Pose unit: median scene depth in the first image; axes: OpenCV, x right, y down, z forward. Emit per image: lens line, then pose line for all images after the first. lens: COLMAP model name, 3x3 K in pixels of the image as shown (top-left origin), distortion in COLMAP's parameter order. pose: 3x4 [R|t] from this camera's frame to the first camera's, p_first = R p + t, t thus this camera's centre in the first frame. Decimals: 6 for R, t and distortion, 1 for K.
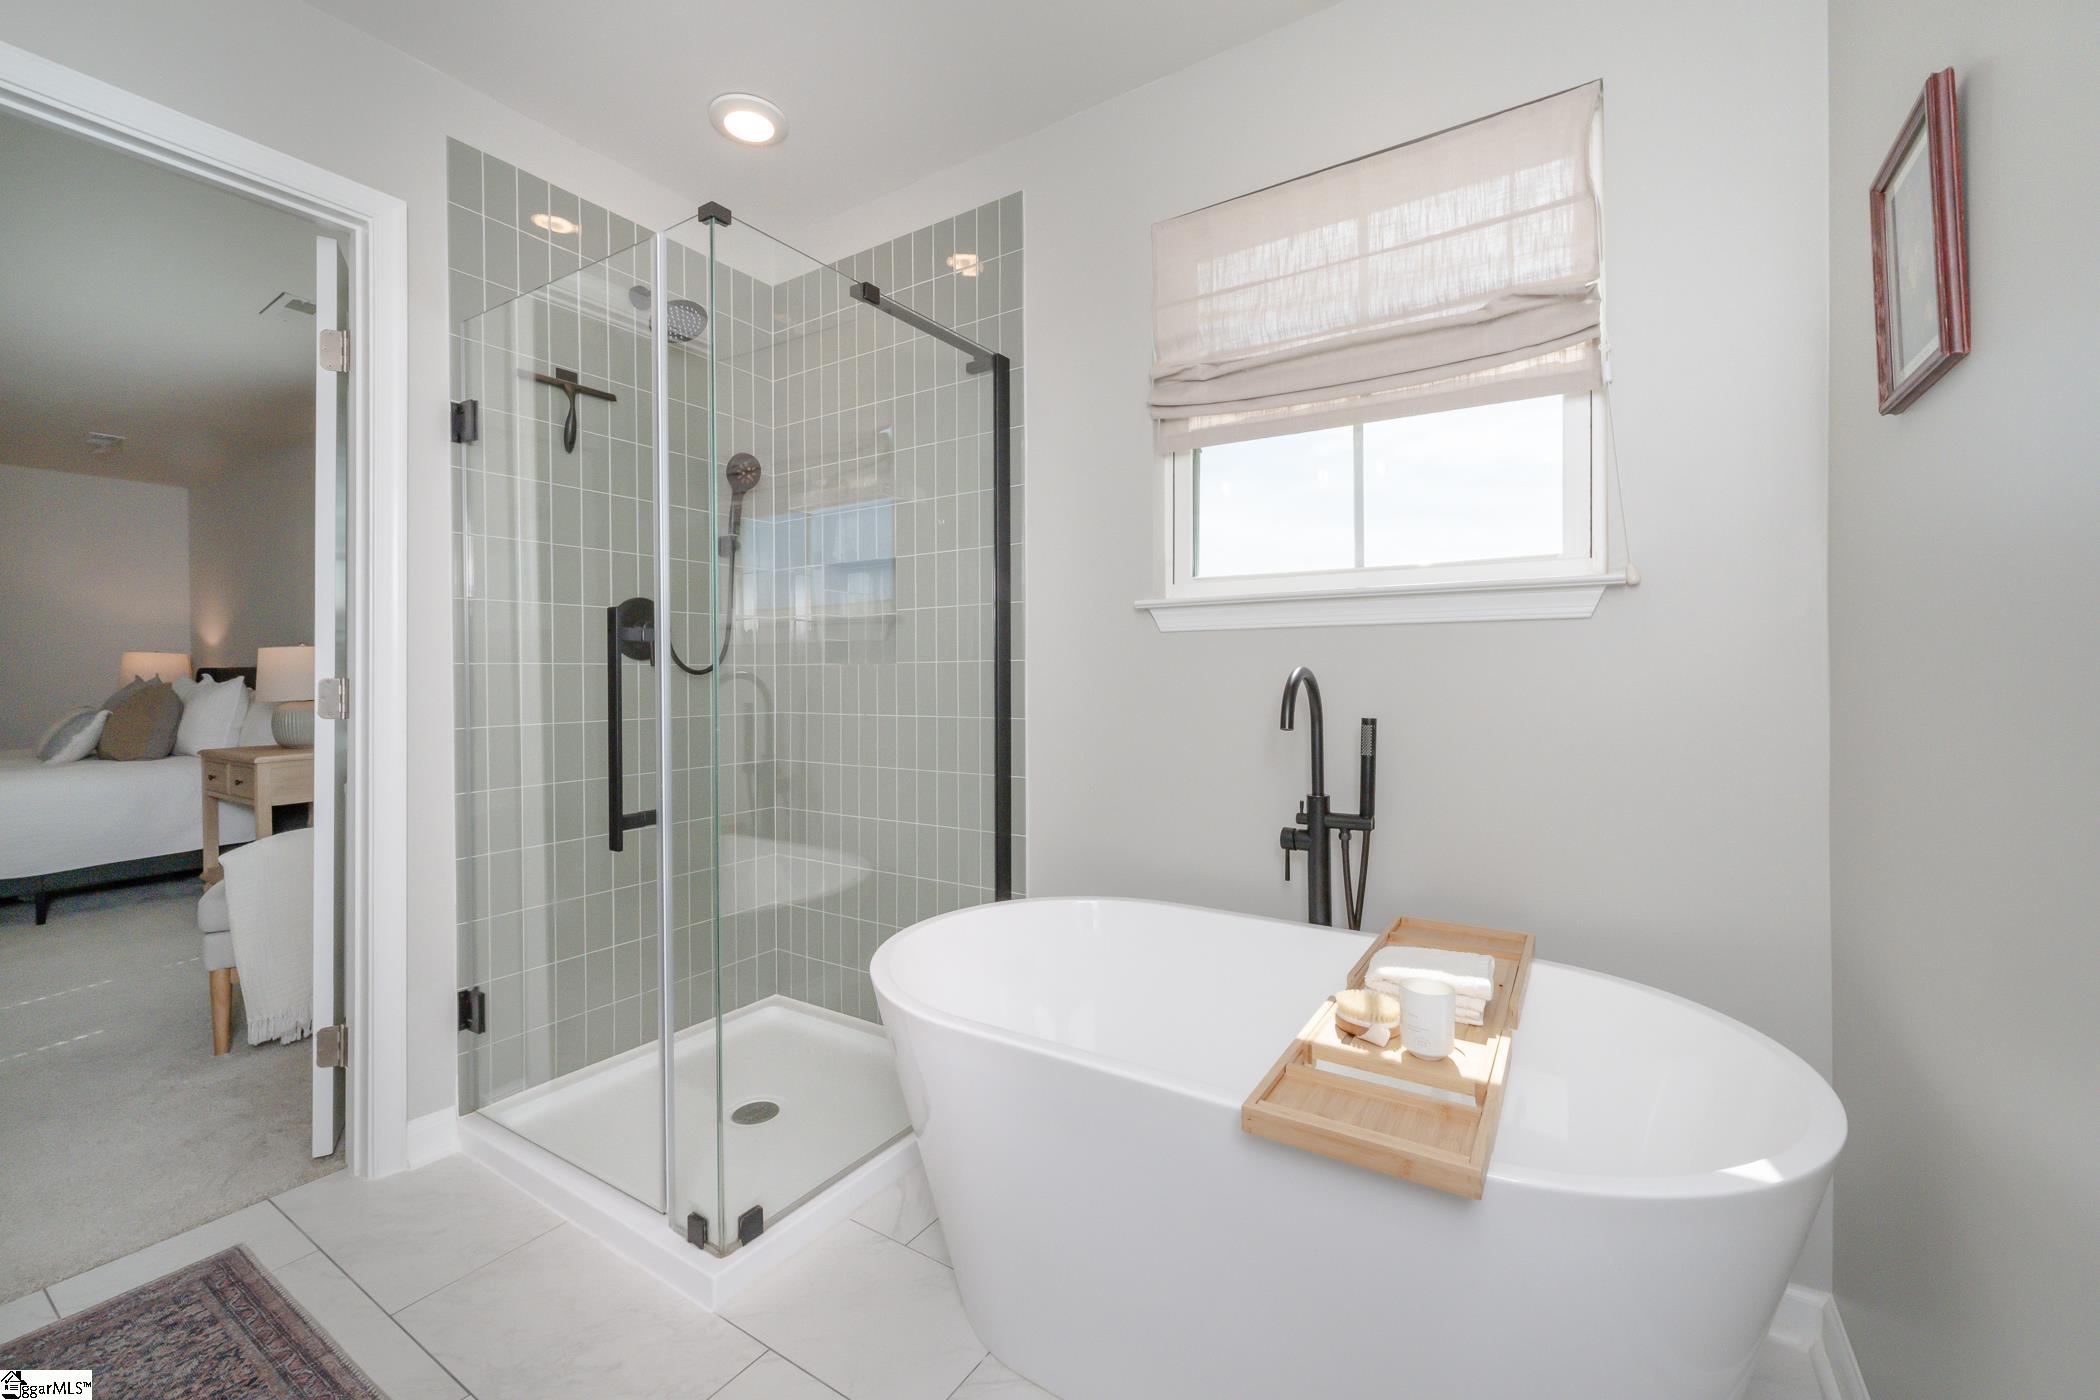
lens RADIAL K [[846.1, 0, 1050.0], [0, 846.1, 700.0], [0, 0, 1]] dist [0.000080, -0.000147]
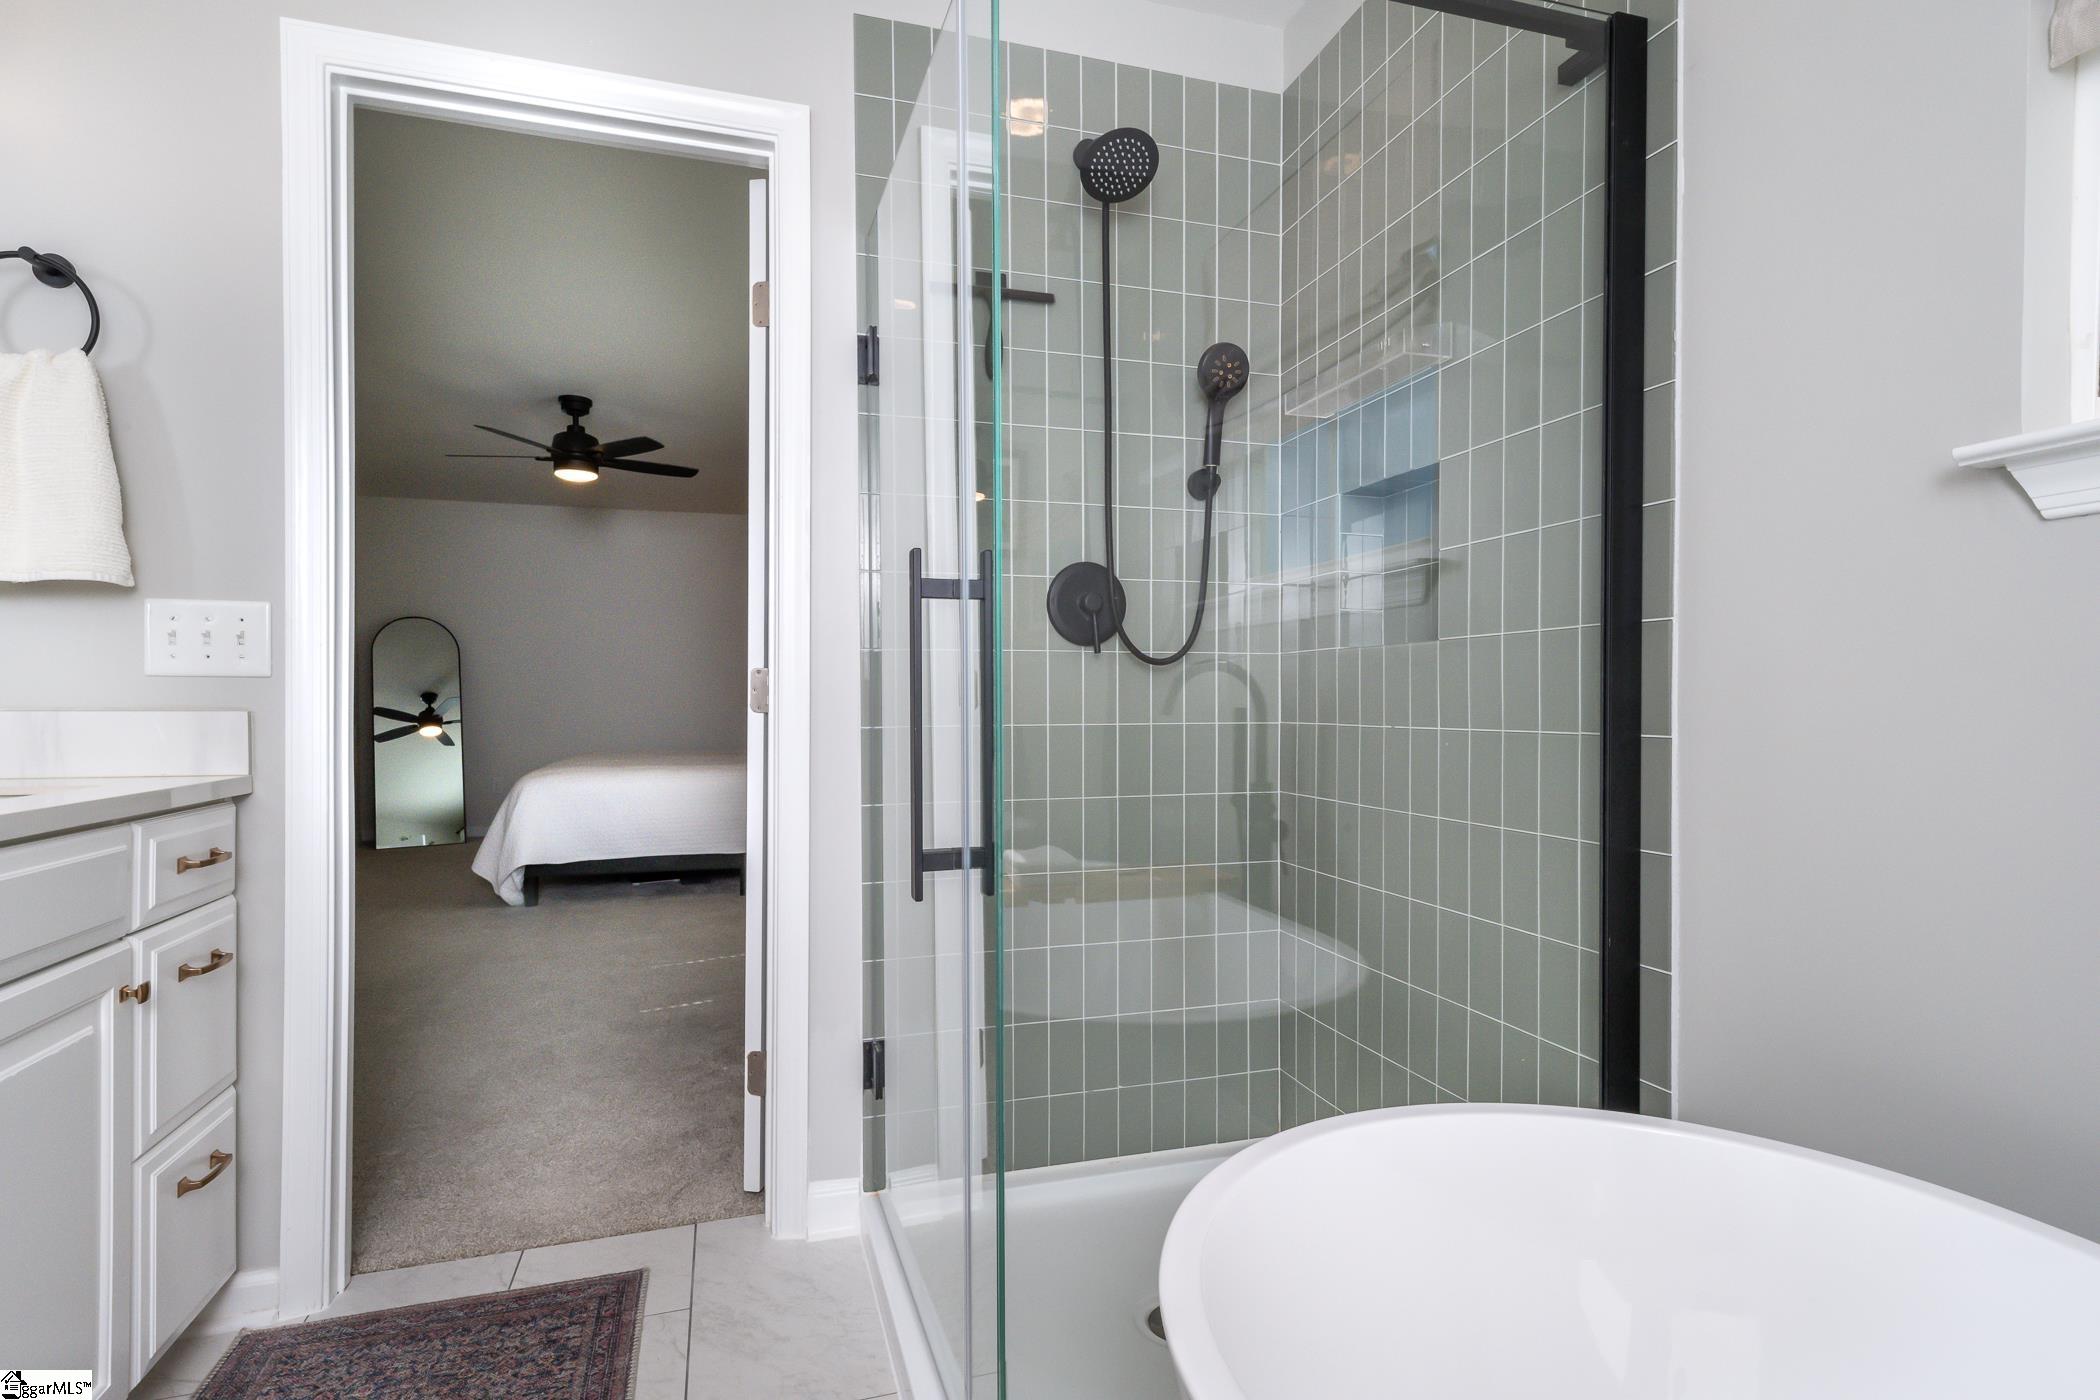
lens RADIAL K [[1026.5, 0, 1042.0], [0, 1026.5, 712.9], [0, 0, 1]] dist [0.009559, -0.000352]
pose [[0.763000, 0.012089, -0.646286, 0.086386], [-0.019648, 0.999797, -0.004495, 0.020199], [0.646100, 0.016128, 0.763082, 0.328185]]
